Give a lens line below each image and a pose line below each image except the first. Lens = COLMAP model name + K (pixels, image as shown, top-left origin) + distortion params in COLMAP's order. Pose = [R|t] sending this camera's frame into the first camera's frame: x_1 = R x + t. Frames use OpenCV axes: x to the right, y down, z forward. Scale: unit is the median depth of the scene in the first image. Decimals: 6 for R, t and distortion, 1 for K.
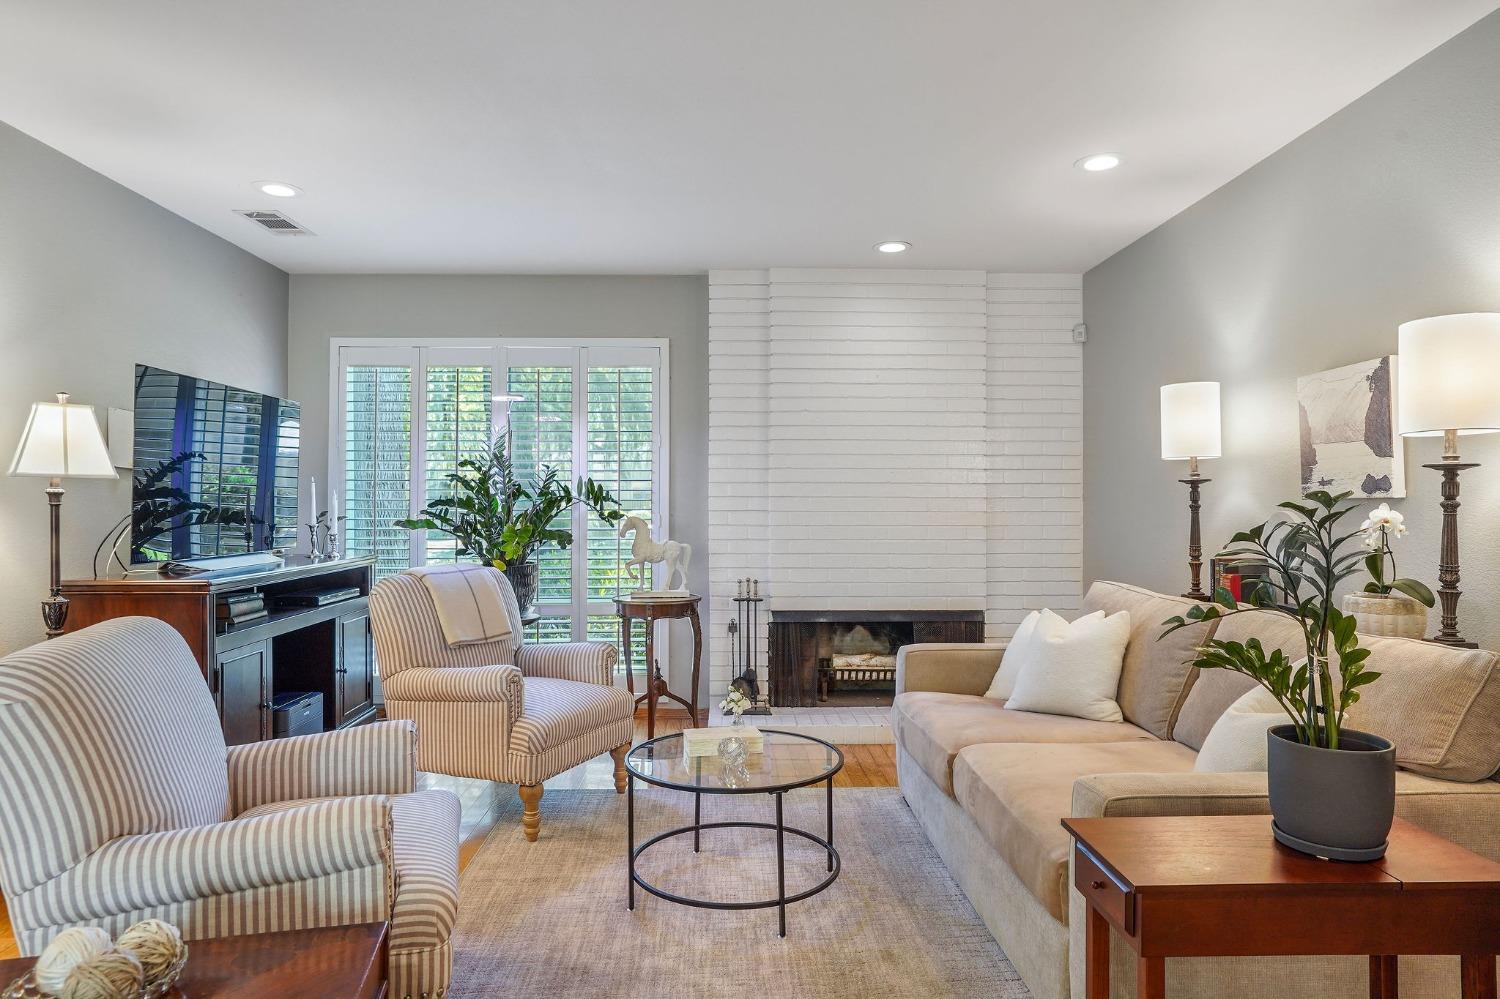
lens RADIAL K [[874.6, 0, 746.2], [0, 874.6, 493.6], [0, 0, 1]] dist [-0.027842, 0.020531]
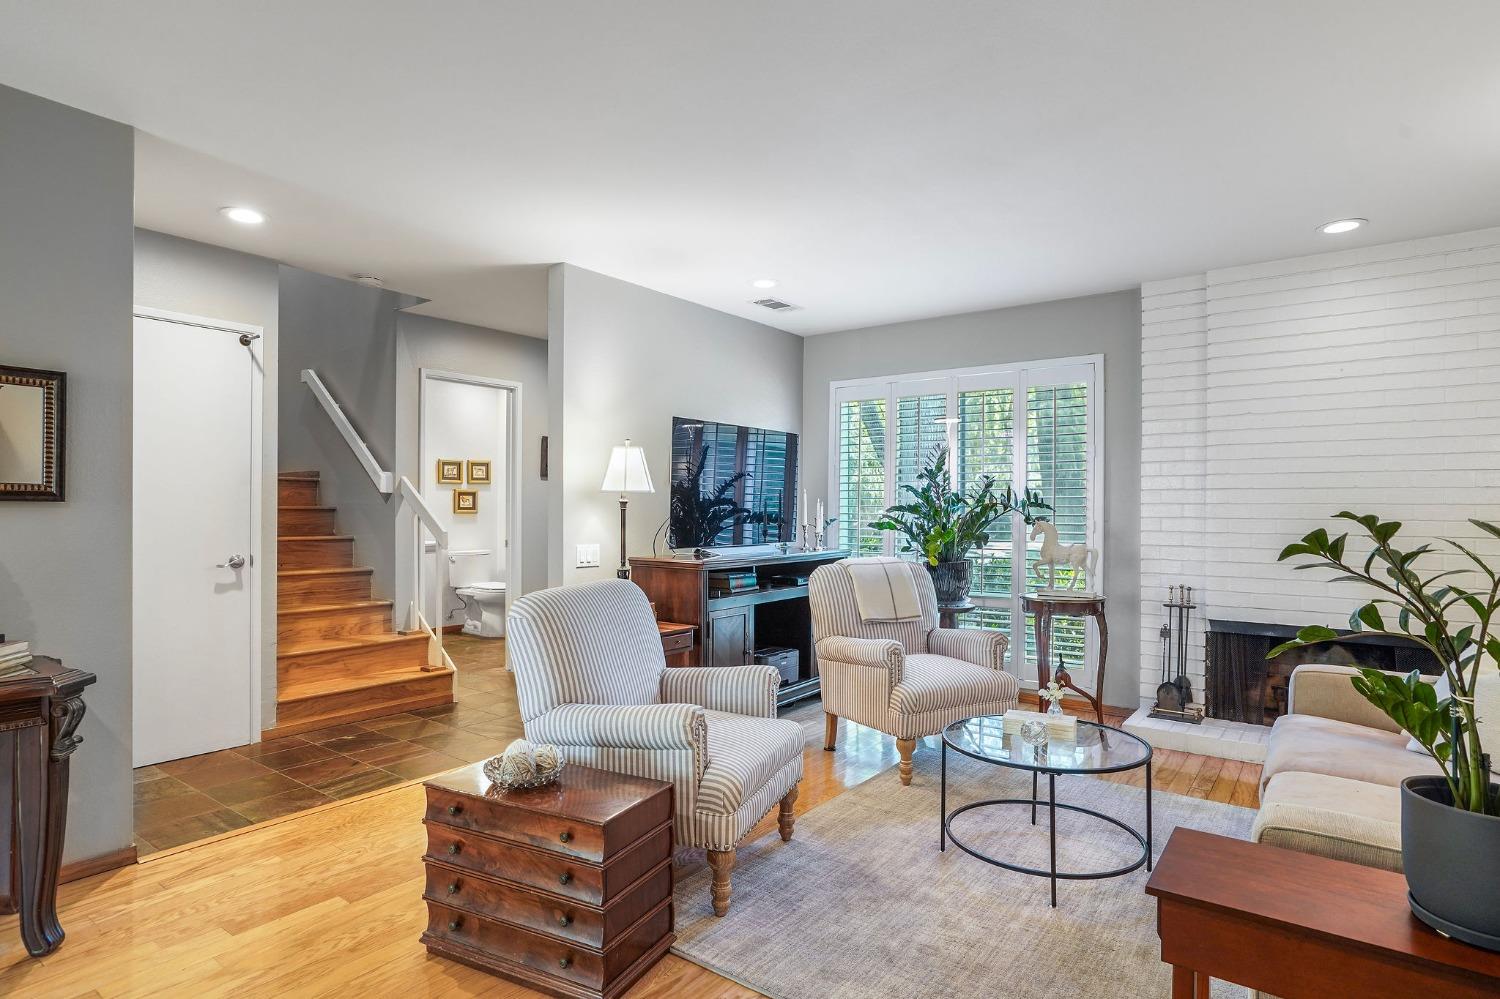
lens RADIAL K [[783.8, 0, 756.3], [0, 783.8, 496.1], [0, 0, 1]] dist [-0.027957, 0.009995]
pose [[0.792447, -0.006658, -0.609905, 0.185158], [0.003739, 0.999975, -0.006058, -0.001591], [0.609930, 0.002520, 0.792452, -0.001693]]
